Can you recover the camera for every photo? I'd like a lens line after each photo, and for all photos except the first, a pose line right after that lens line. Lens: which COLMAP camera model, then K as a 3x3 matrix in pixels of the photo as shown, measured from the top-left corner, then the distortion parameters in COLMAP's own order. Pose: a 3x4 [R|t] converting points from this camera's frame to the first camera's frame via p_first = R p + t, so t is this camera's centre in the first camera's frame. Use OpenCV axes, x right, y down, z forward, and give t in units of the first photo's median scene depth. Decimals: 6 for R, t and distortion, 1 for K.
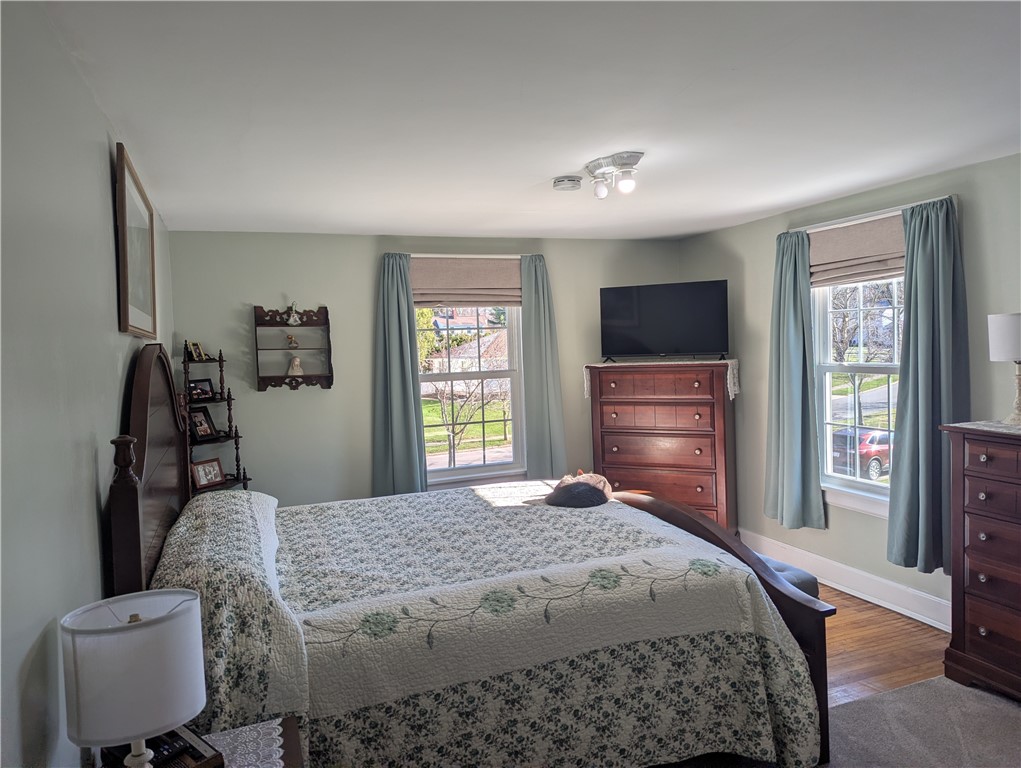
lens RADIAL K [[717.7, 0, 518.4], [0, 717.7, 380.3], [0, 0, 1]] dist [0.066901, -0.008051]
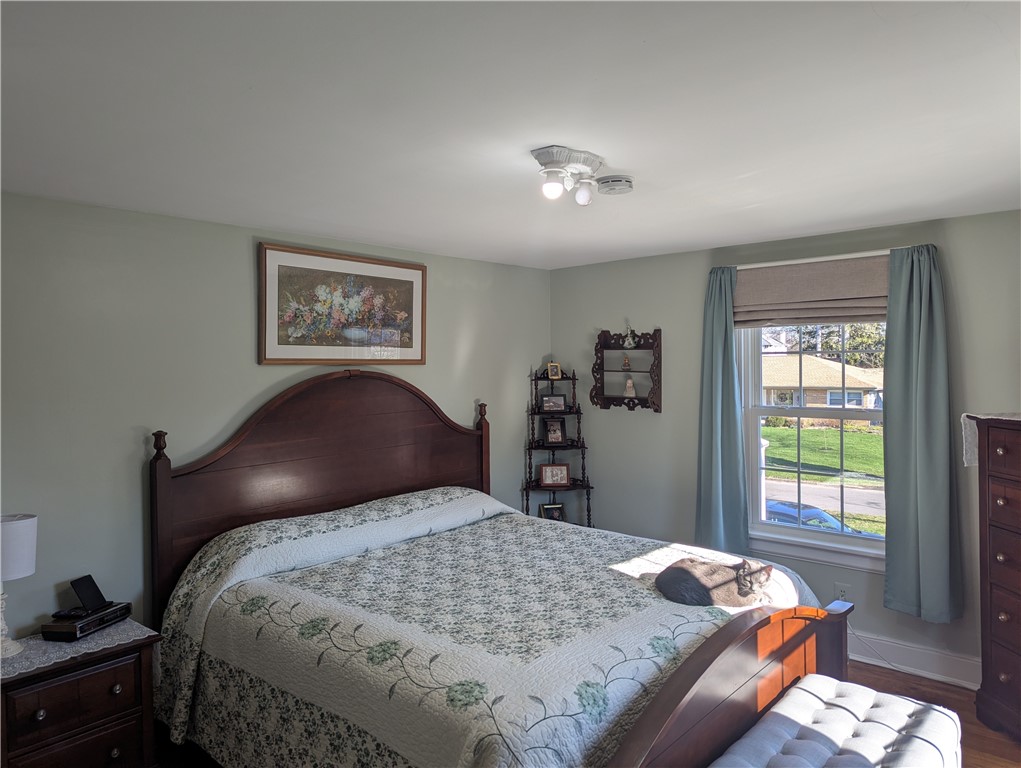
lens RADIAL K [[717.7, 0, 518.4], [0, 717.7, 383.4], [0, 0, 1]] dist [0.066901, -0.008051]
pose [[0.459616, 0.058099, -0.886215, 0.531778], [-0.052653, 0.997885, 0.038112, -0.056981], [0.886555, 0.029145, 0.461703, 0.387486]]
